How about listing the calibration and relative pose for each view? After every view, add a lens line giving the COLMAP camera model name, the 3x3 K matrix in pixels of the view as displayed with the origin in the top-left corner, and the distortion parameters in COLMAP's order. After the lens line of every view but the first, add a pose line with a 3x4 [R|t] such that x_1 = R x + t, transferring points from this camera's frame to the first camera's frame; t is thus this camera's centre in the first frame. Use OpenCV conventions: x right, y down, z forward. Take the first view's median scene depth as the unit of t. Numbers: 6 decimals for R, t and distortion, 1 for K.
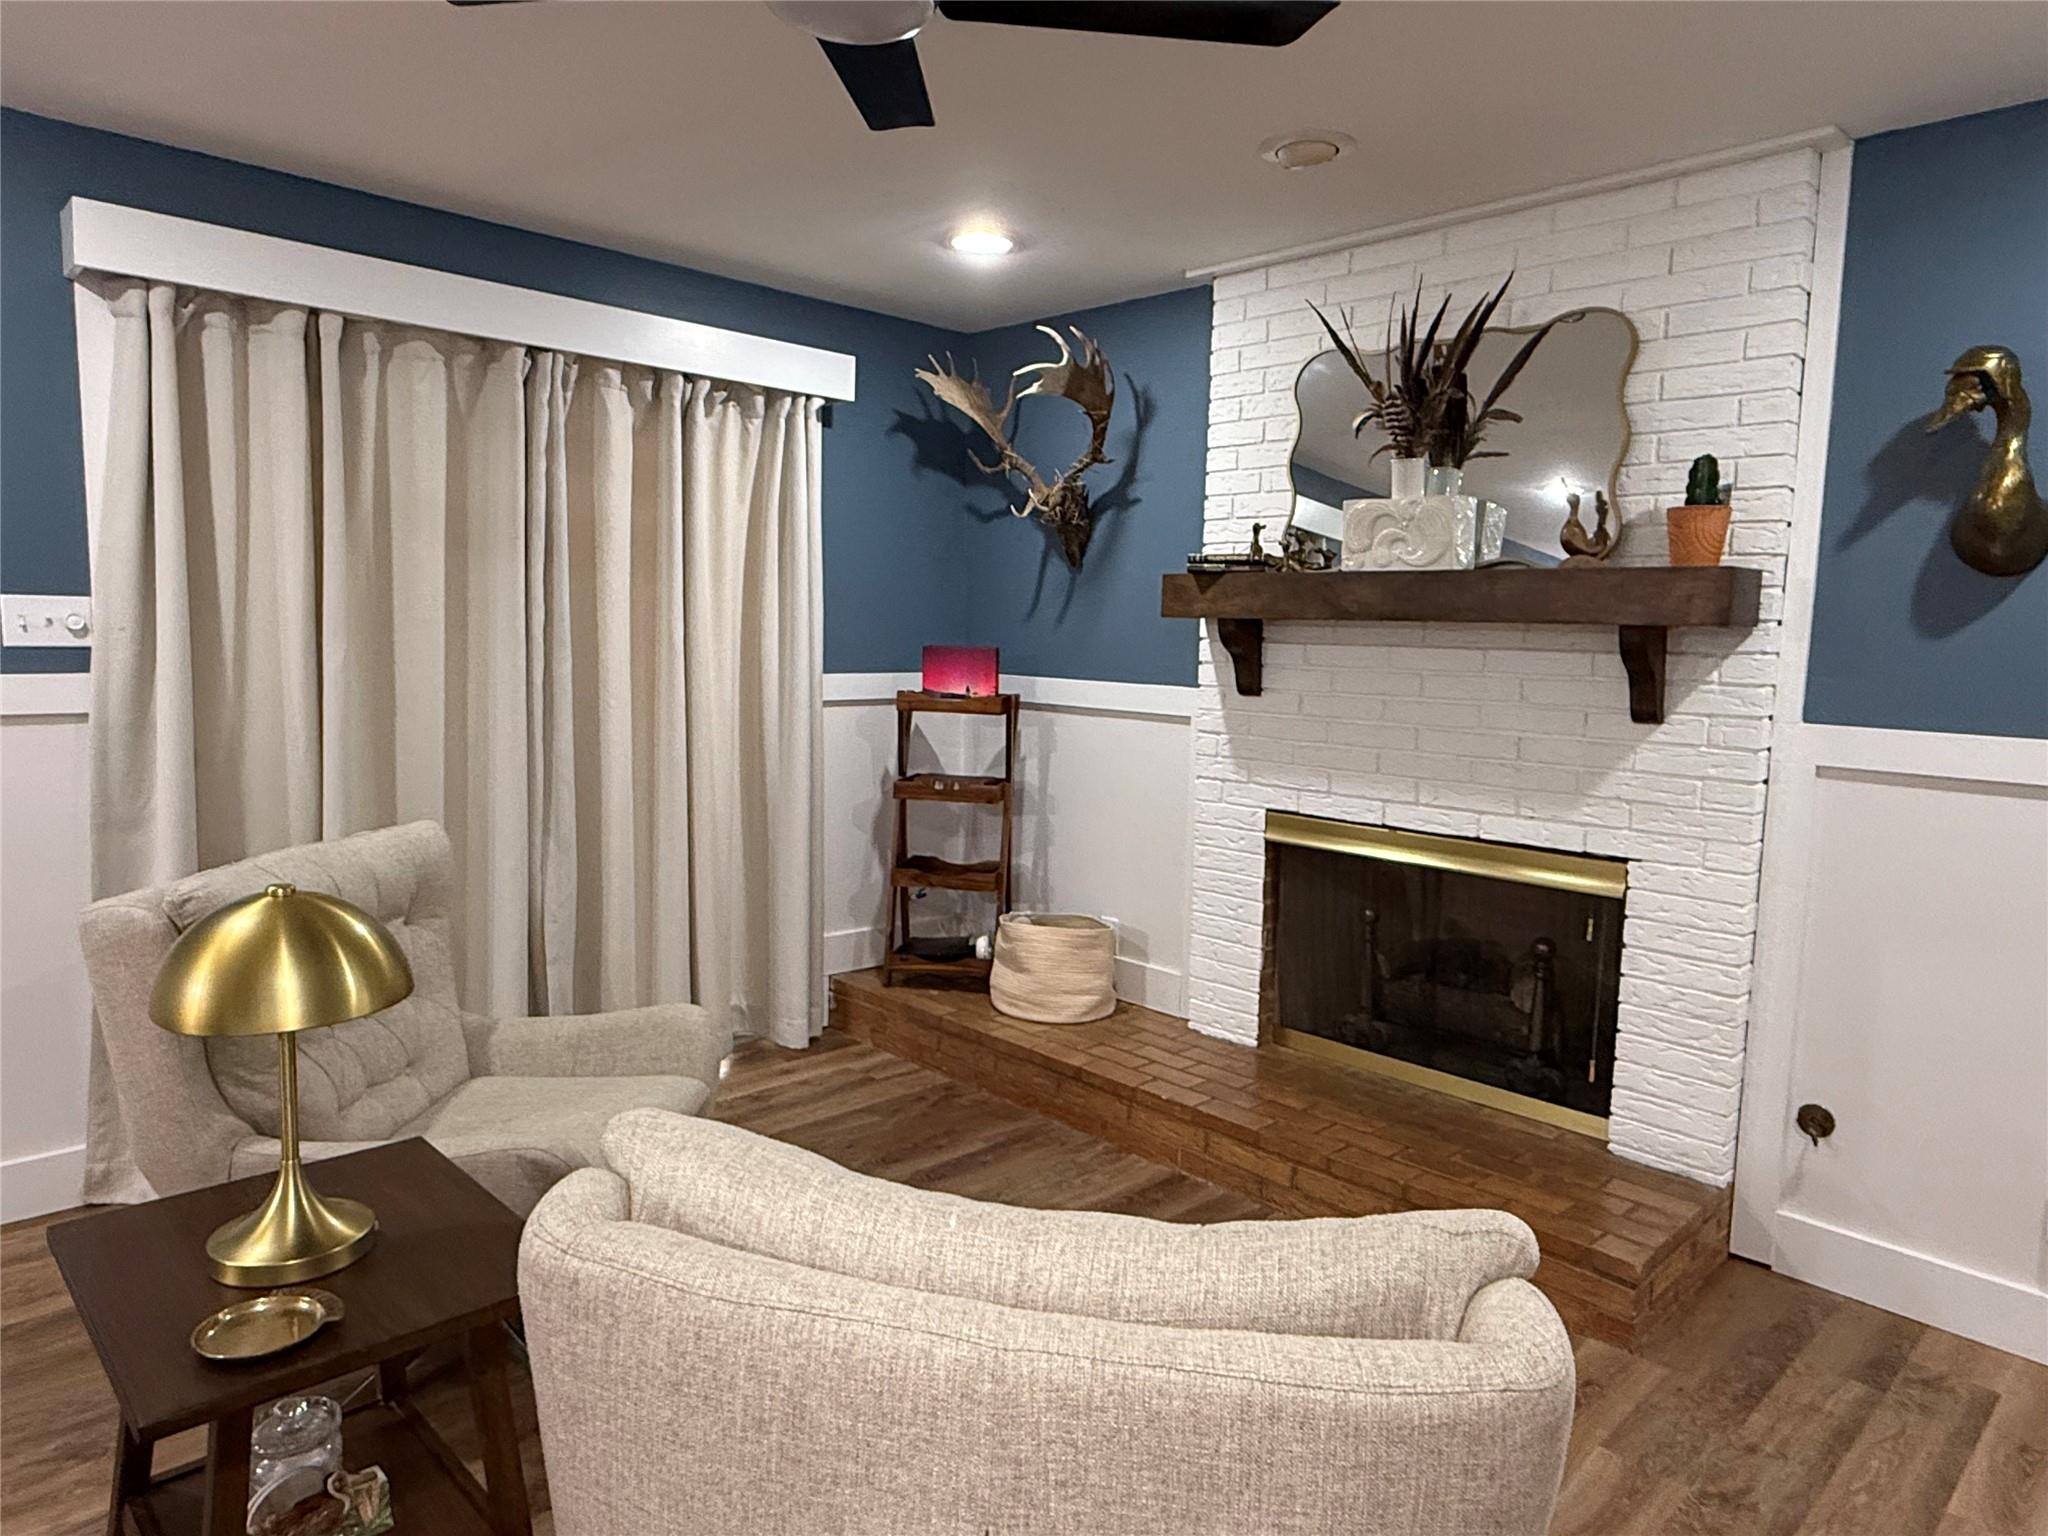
lens RADIAL K [[1296.7, 0, 1024.0], [0, 1296.7, 768.0], [0, 0, 1]] dist [-0.000408, -0.002320]
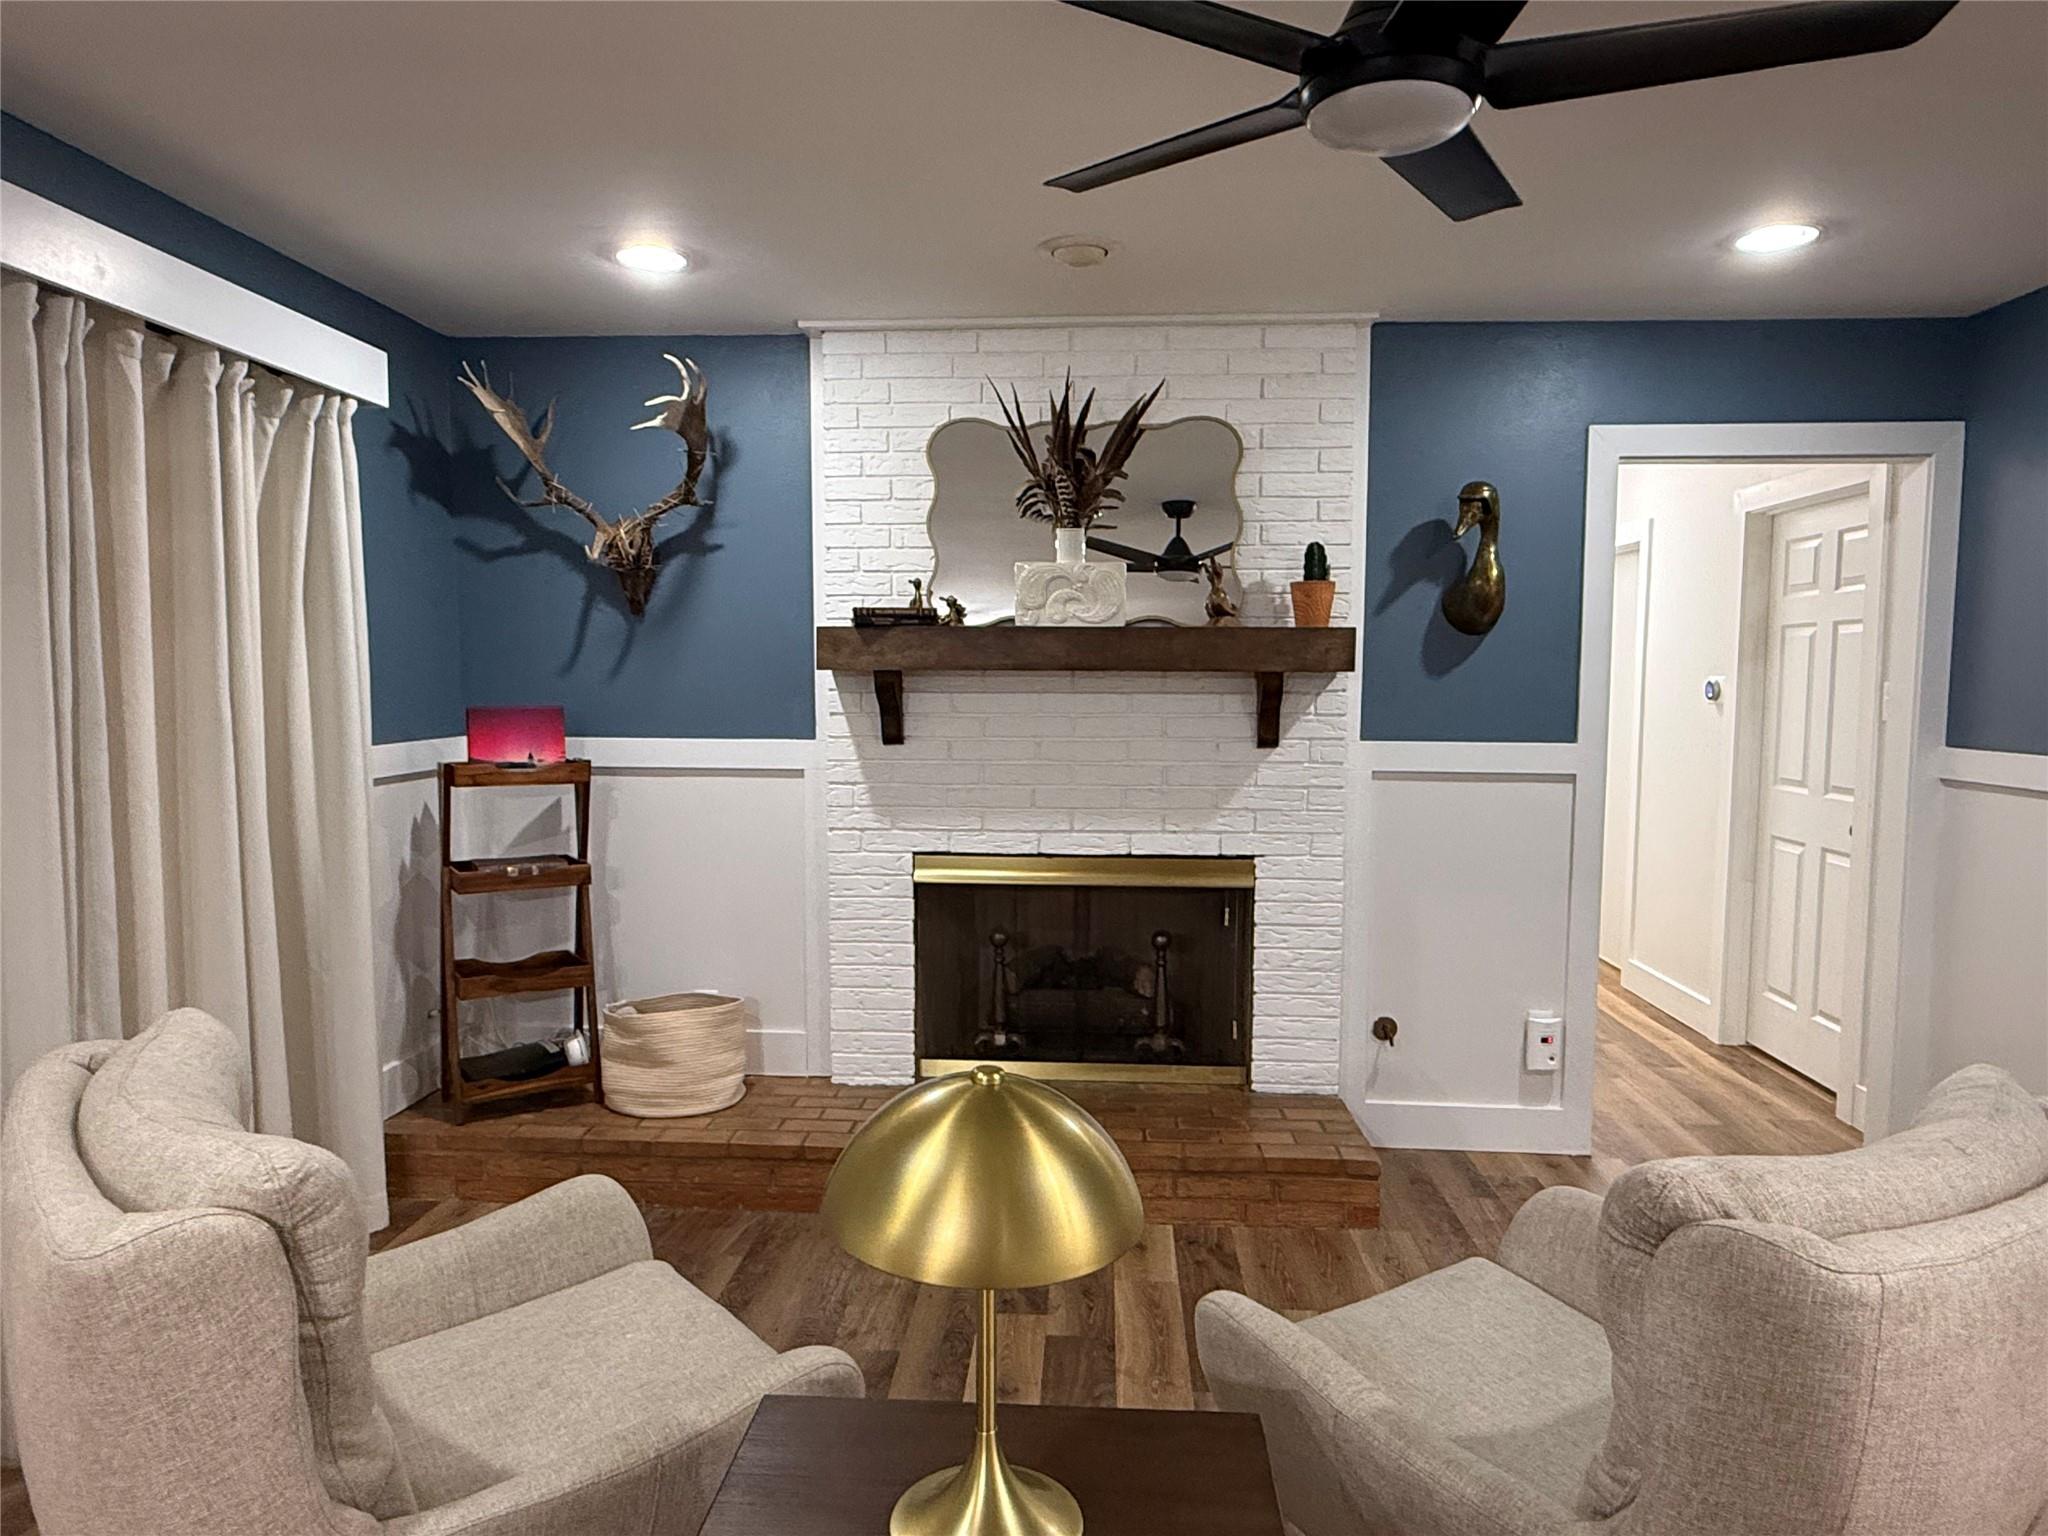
lens RADIAL K [[1291.0, 0, 1026.0], [0, 1291.0, 776.7], [0, 0, 1]] dist [0.002618, -0.000617]
pose [[0.739712, -0.075199, 0.668709, -0.438505], [0.087839, 0.996024, 0.014841, -0.036750], [-0.667166, 0.047761, 0.743376, 0.172806]]
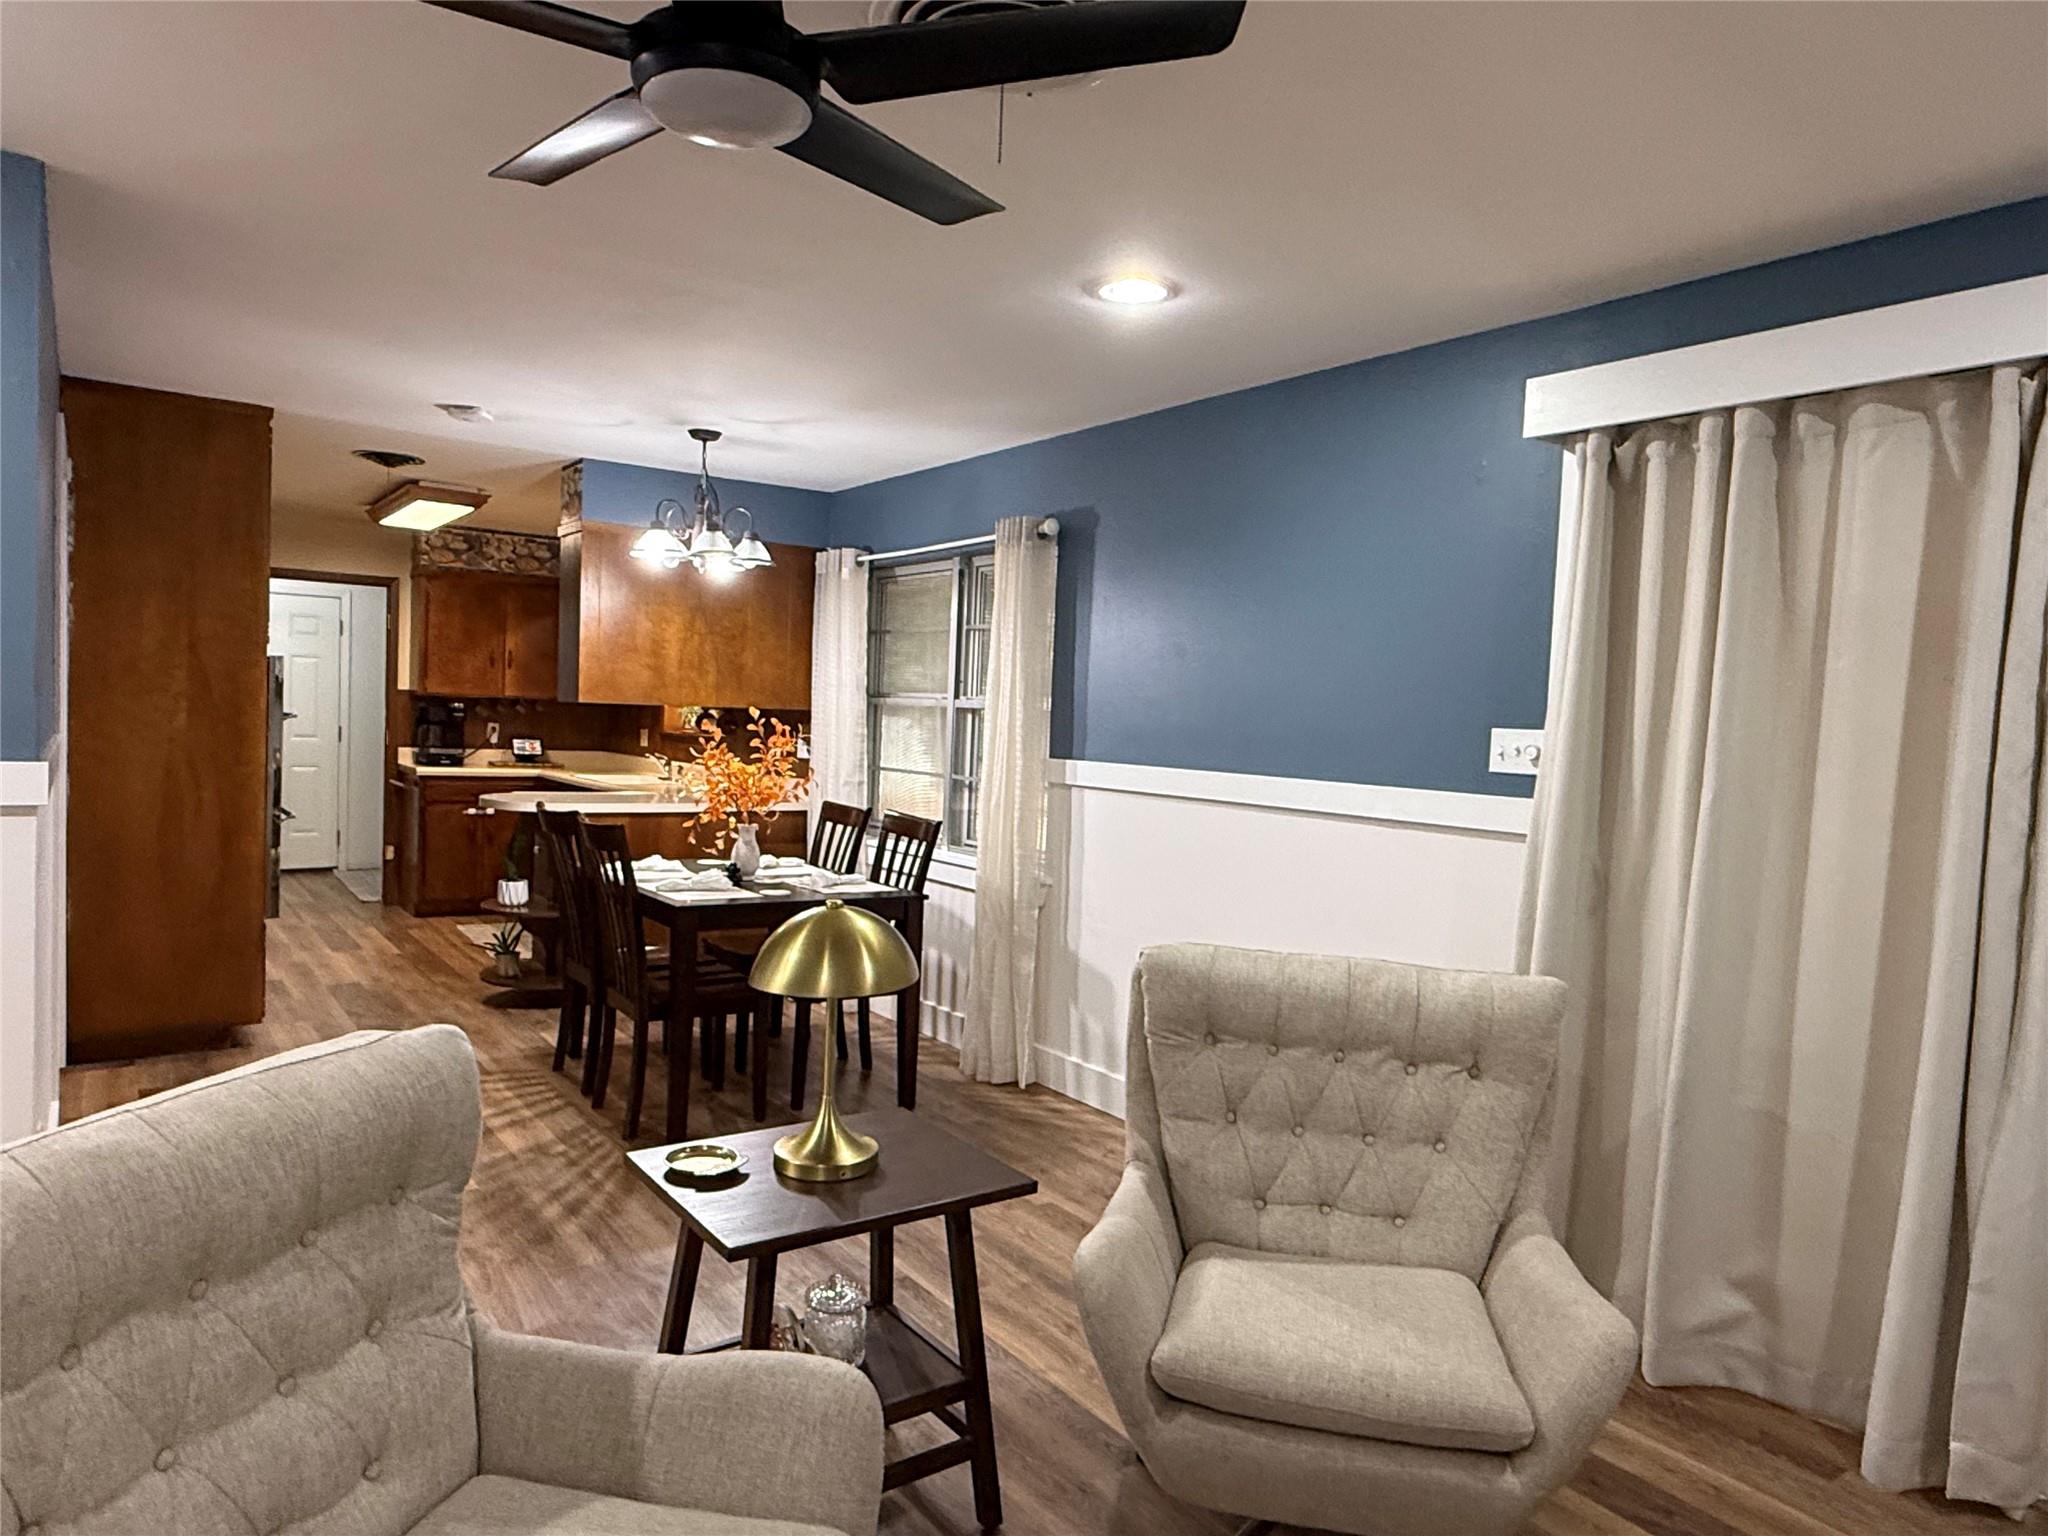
lens RADIAL K [[1291.0, 0, 1026.0], [0, 1291.0, 776.7], [0, 0, 1]] dist [0.002618, -0.000617]
pose [[-0.131106, 0.010836, -0.991309, 0.332423], [-0.160871, 0.986455, 0.032059, -0.045587], [0.978229, 0.163676, -0.127587, 0.572321]]
